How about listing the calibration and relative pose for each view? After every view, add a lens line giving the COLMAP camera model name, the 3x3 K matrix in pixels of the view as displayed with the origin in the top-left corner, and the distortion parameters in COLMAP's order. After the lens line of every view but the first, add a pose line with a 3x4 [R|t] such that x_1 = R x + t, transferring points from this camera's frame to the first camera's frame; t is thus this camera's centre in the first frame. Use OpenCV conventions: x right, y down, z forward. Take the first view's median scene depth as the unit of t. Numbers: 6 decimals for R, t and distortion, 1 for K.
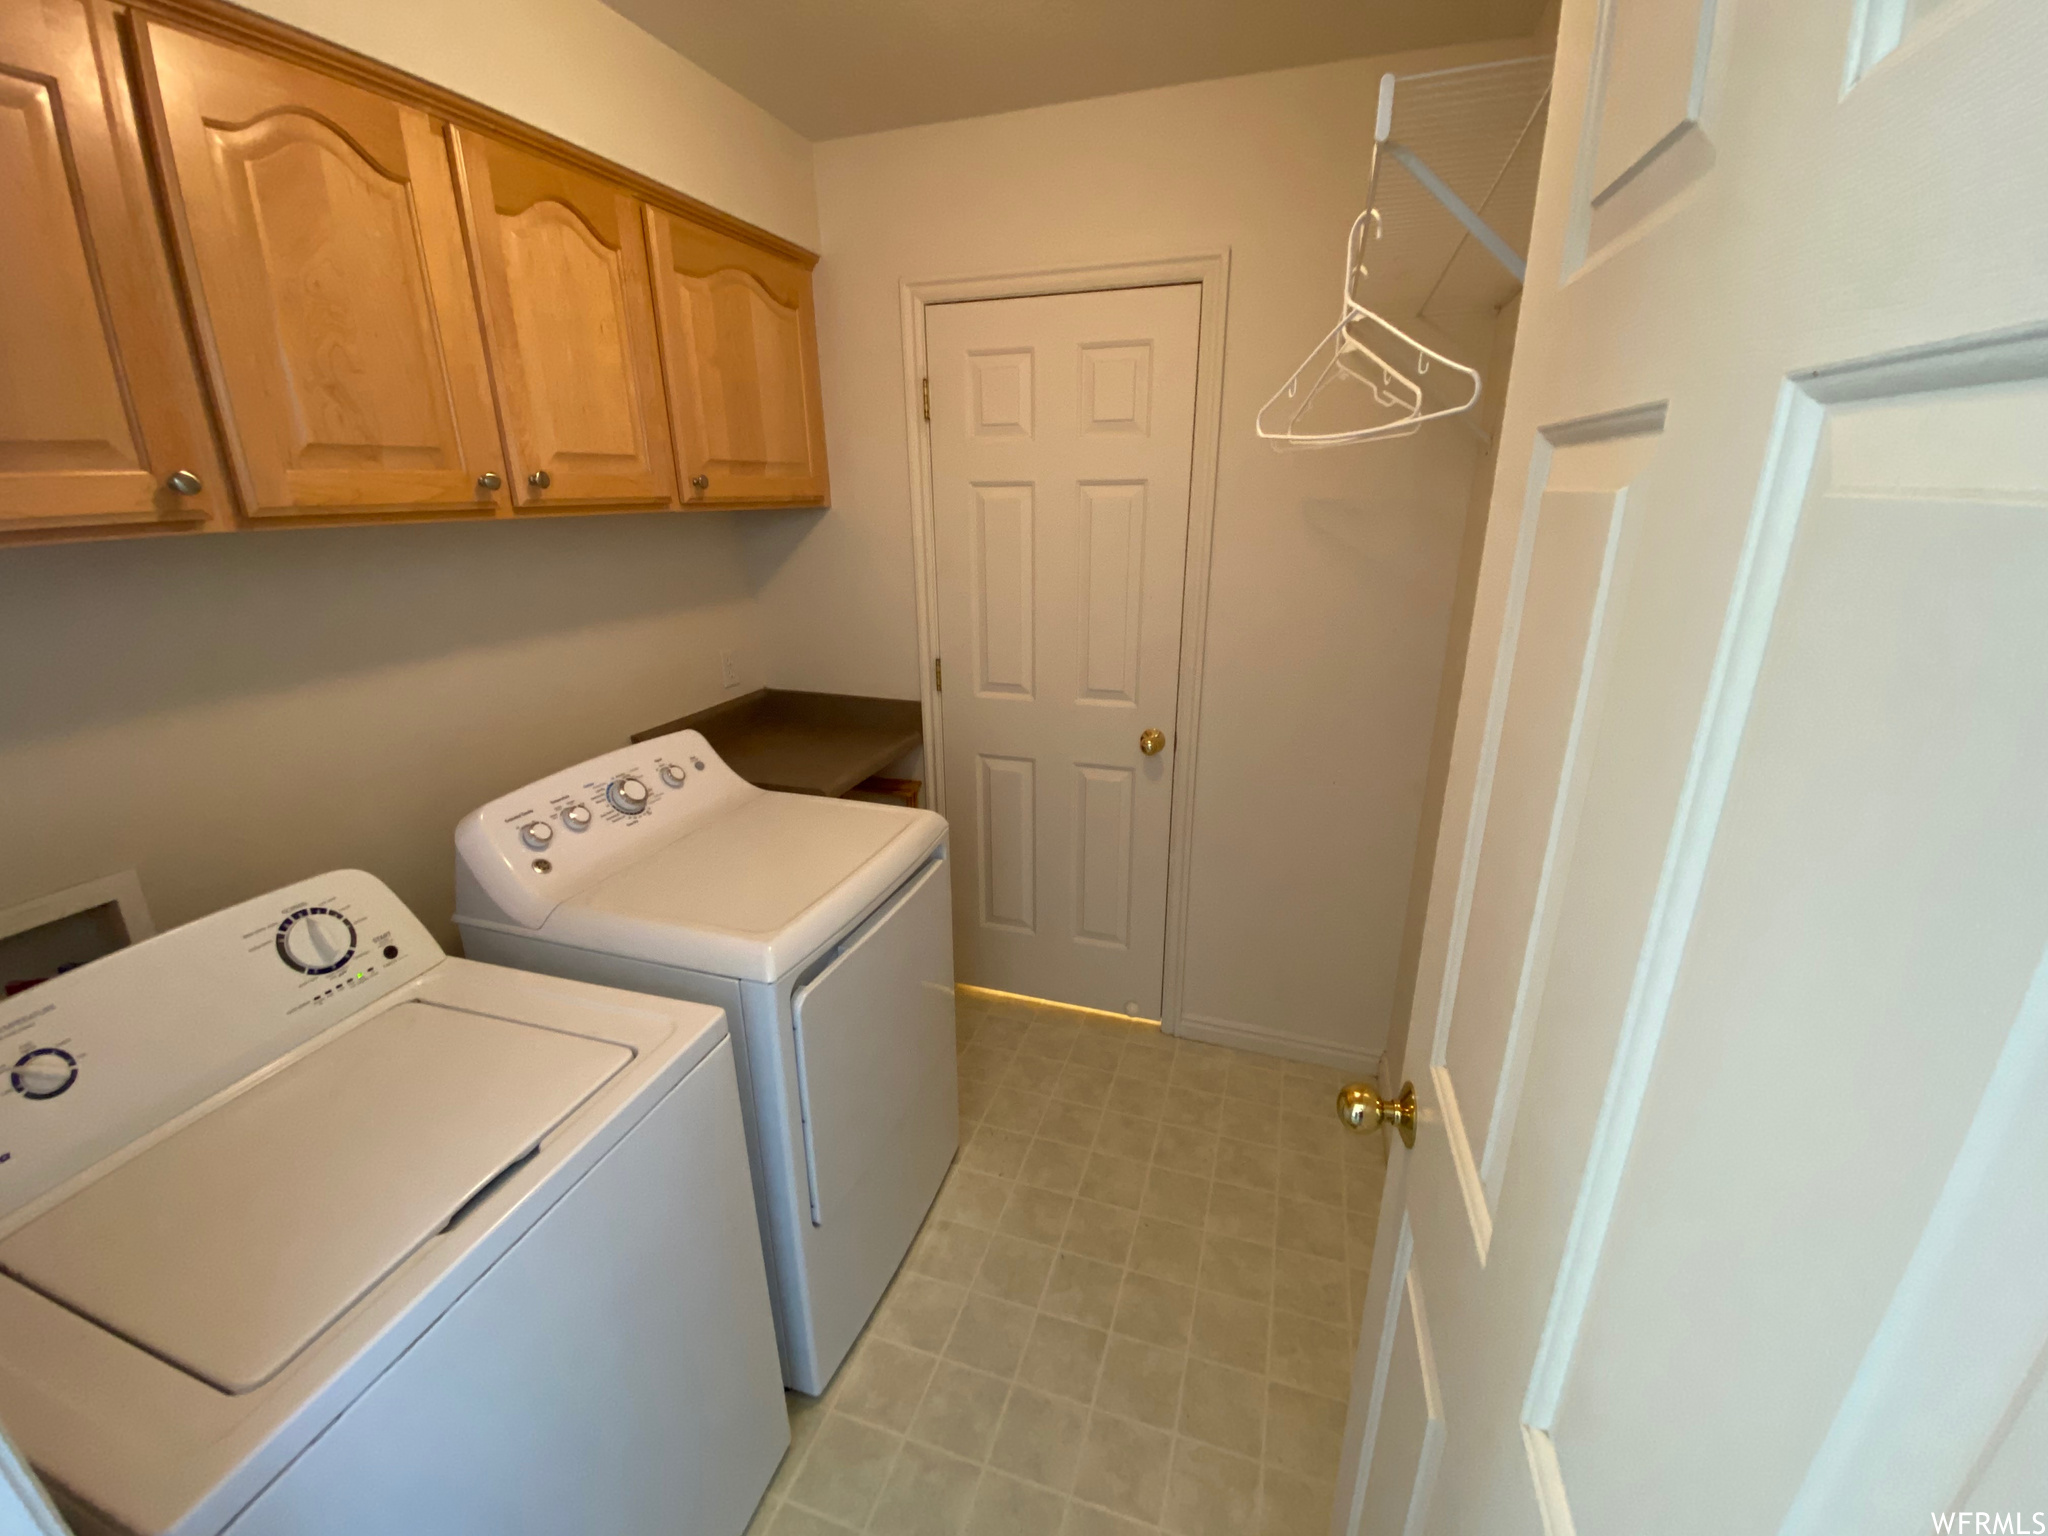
lens RADIAL K [[822.1, 0, 1024.0], [0, 822.1, 768.0], [0, 0, 1]] dist [0.004162, -0.014073]
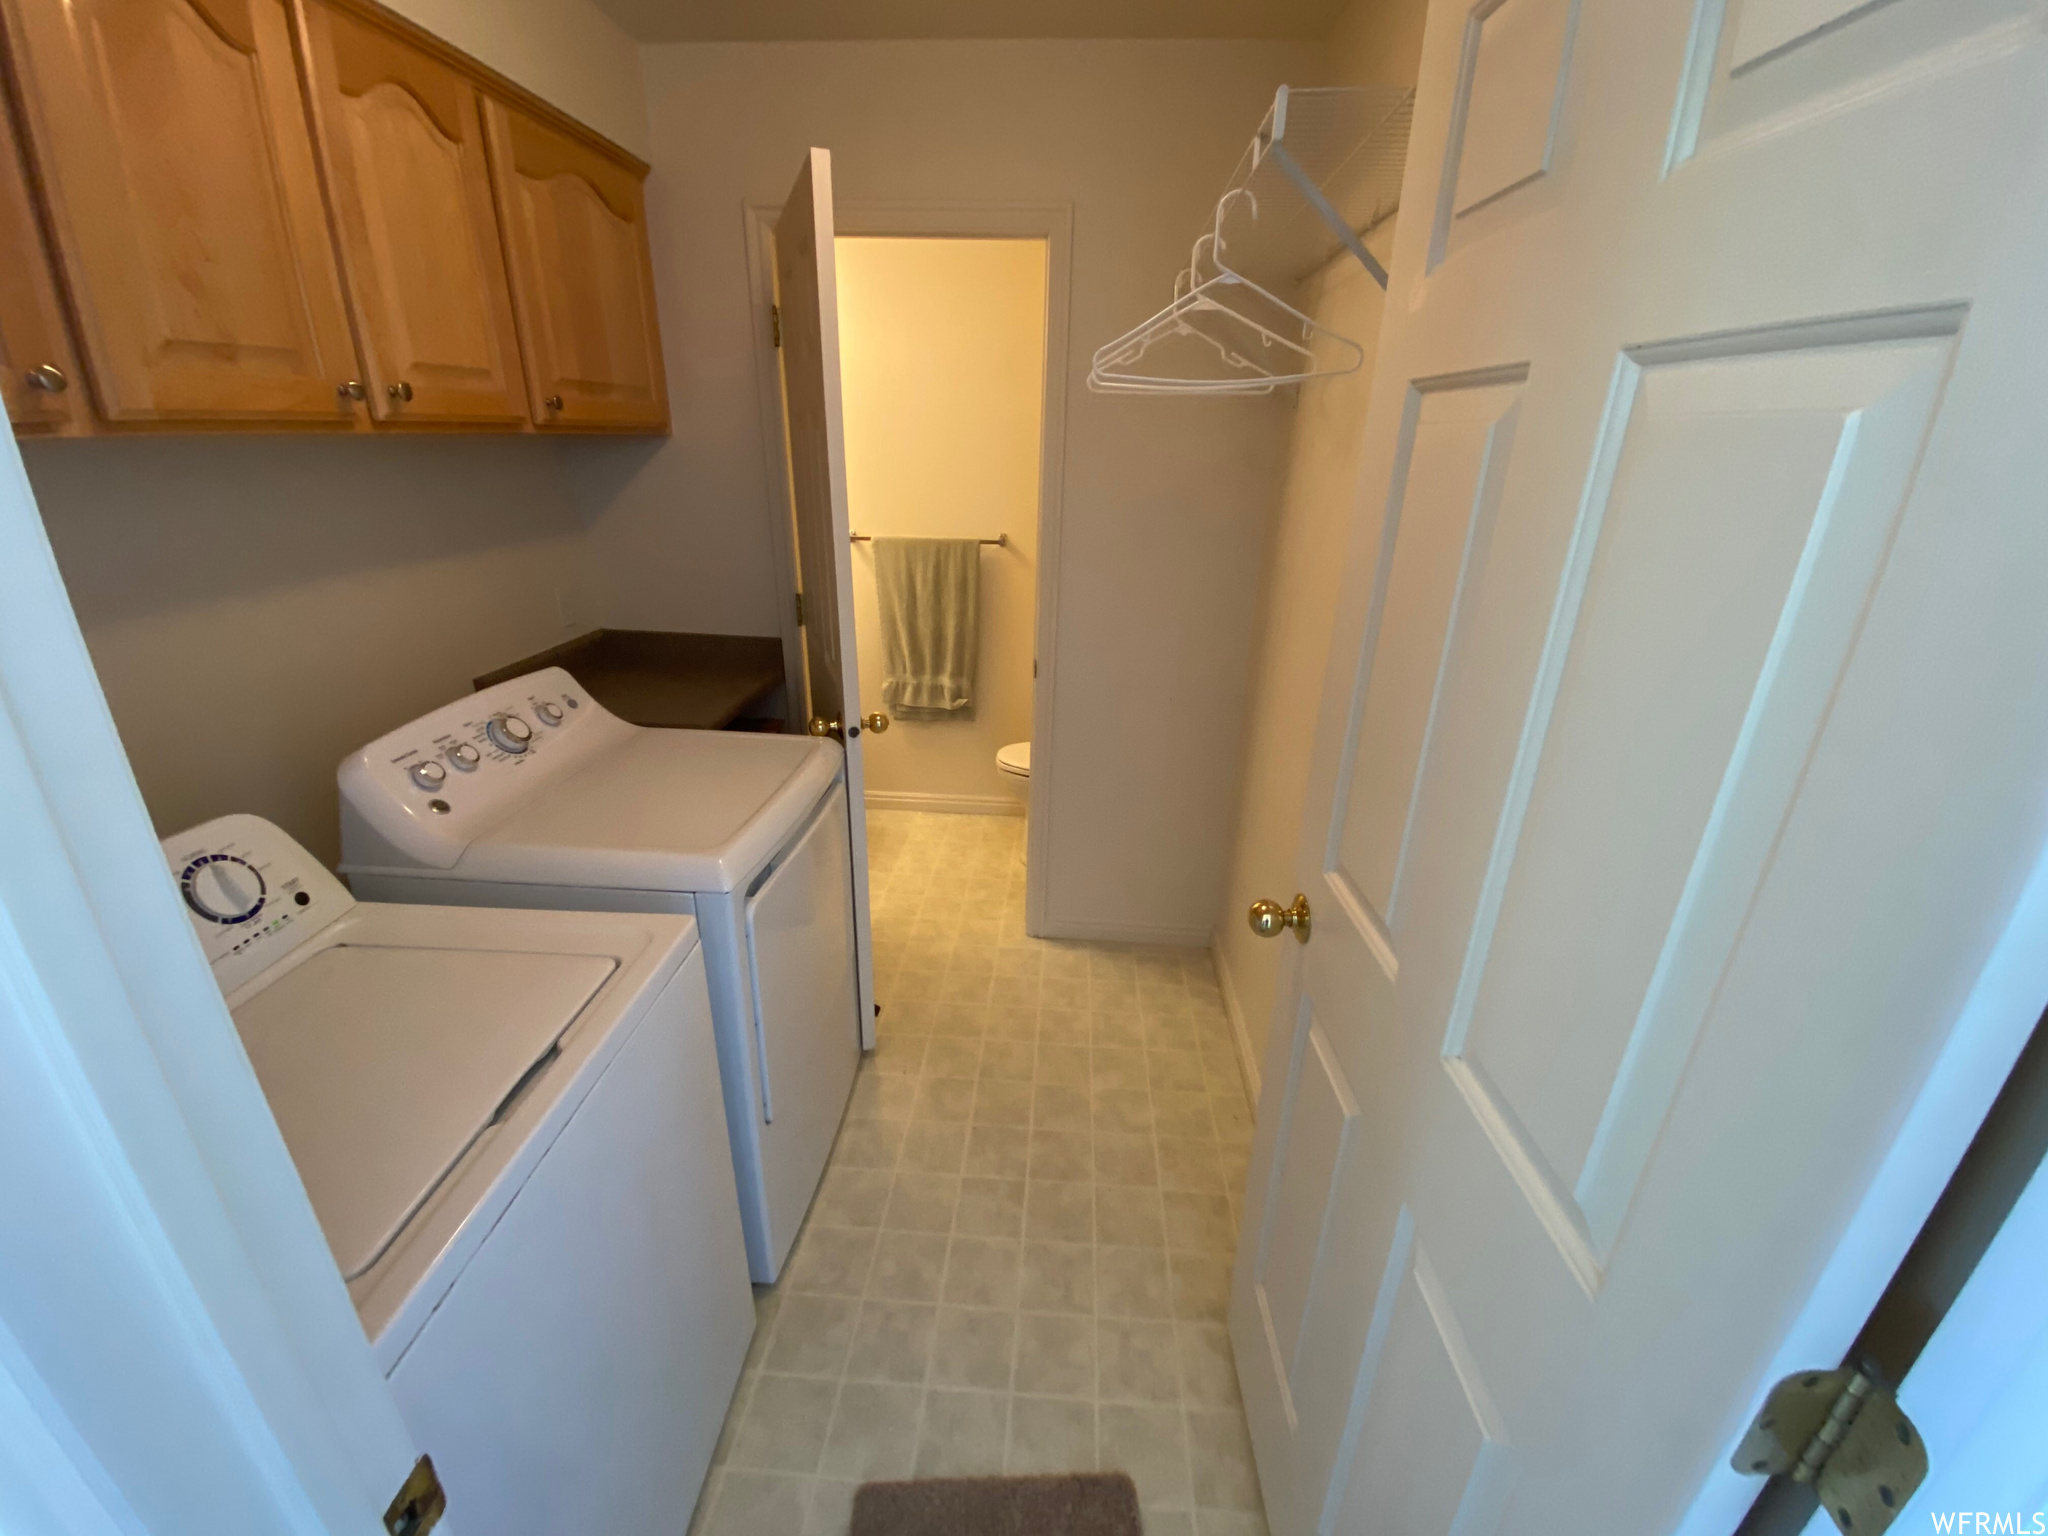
lens RADIAL K [[822.1, 0, 1024.0], [0, 822.1, 768.0], [0, 0, 1]] dist [0.004162, -0.014073]
pose [[0.966960, -0.065347, 0.246412, -0.162943], [0.051219, 0.996678, 0.063322, 0.049302], [-0.249731, -0.048609, 0.967094, -0.086797]]
